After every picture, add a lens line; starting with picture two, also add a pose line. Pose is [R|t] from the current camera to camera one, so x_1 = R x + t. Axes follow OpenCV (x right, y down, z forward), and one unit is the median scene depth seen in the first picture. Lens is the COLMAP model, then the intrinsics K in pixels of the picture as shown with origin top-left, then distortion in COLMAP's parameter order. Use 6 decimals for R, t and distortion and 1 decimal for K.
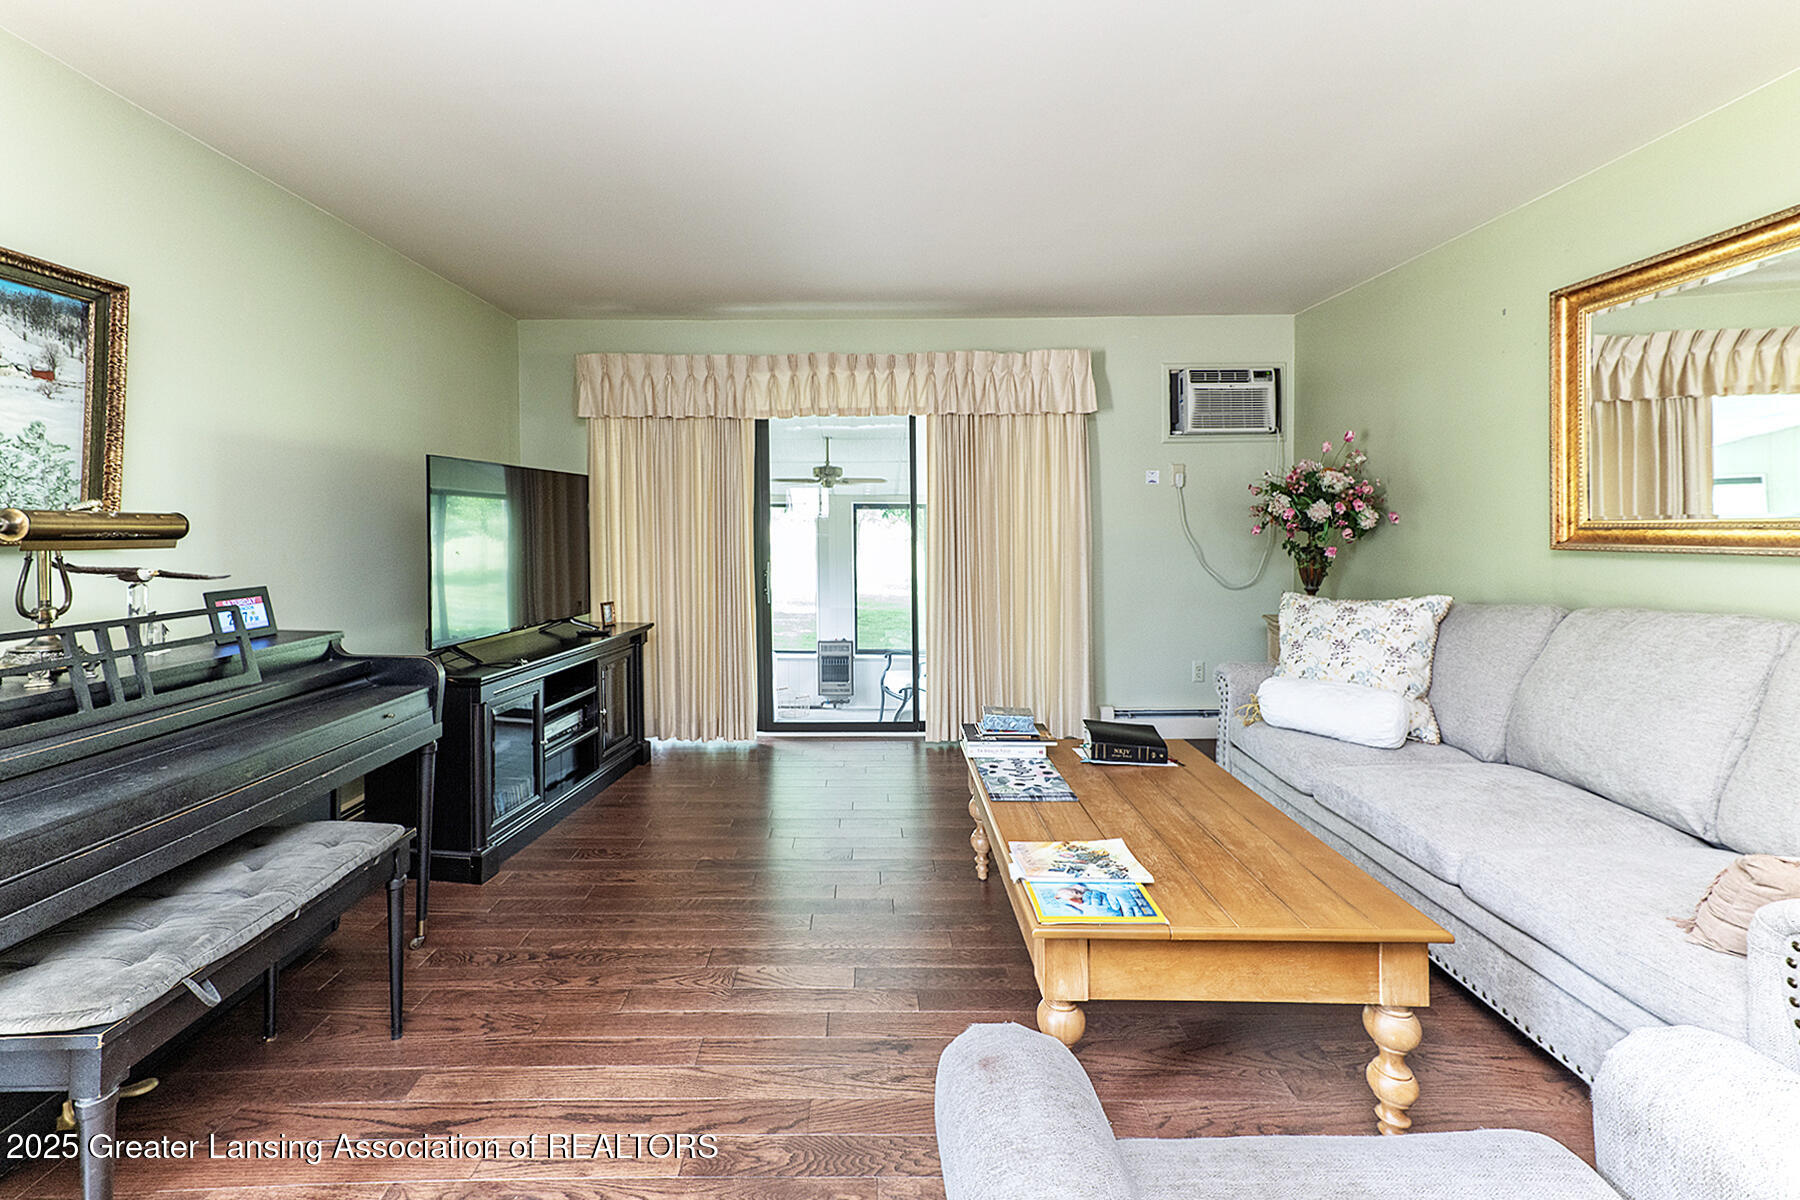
lens RADIAL K [[750.9, 0, 932.6], [0, 750.9, 524.2], [0, 0, 1]] dist [0.016959, 0.000123]
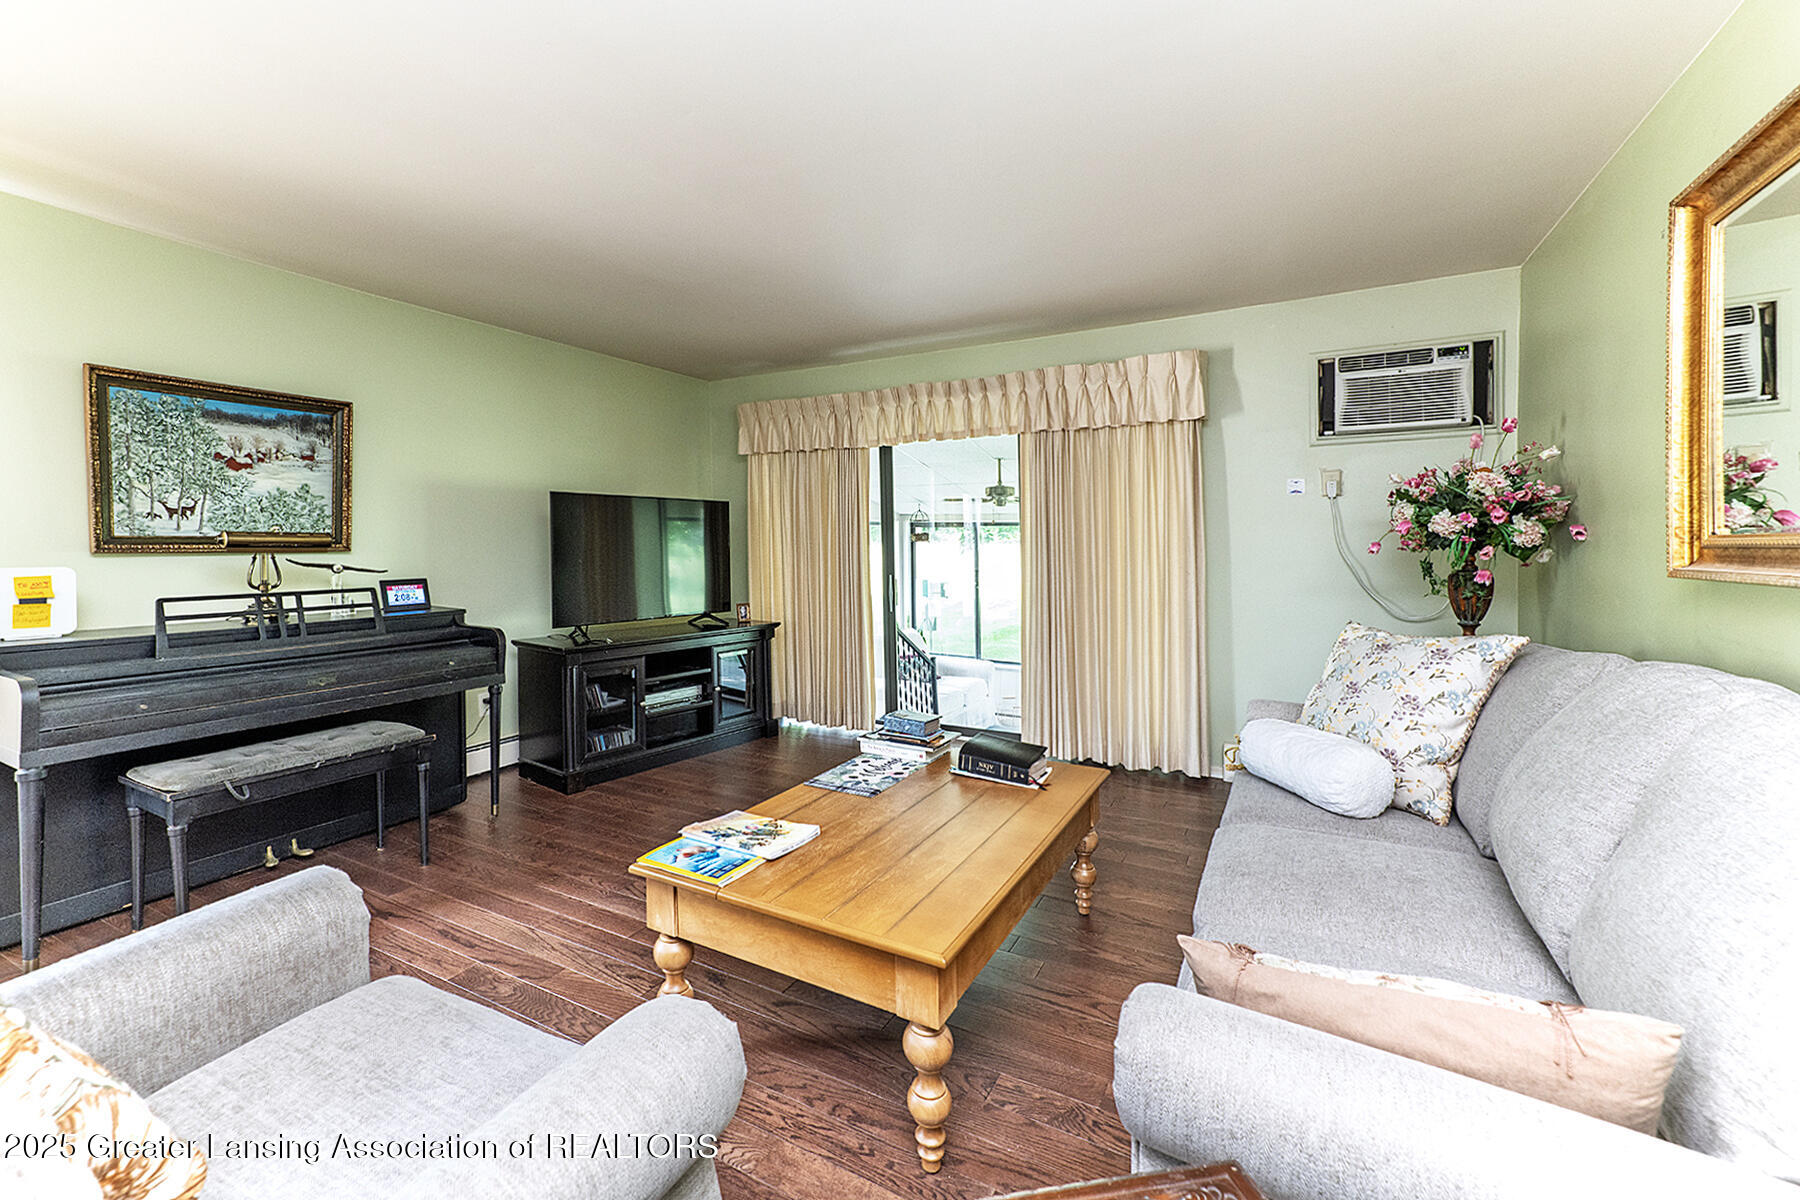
lens RADIAL K [[738.0, 0, 897.2], [0, 738.0, 538.9], [0, 0, 1]] dist [0.015642, -0.000167]
pose [[0.879434, -0.001114, -0.476020, 0.618788], [-0.000570, 0.999994, -0.003394, 0.002098], [0.476021, 0.003256, 0.879428, 0.075802]]
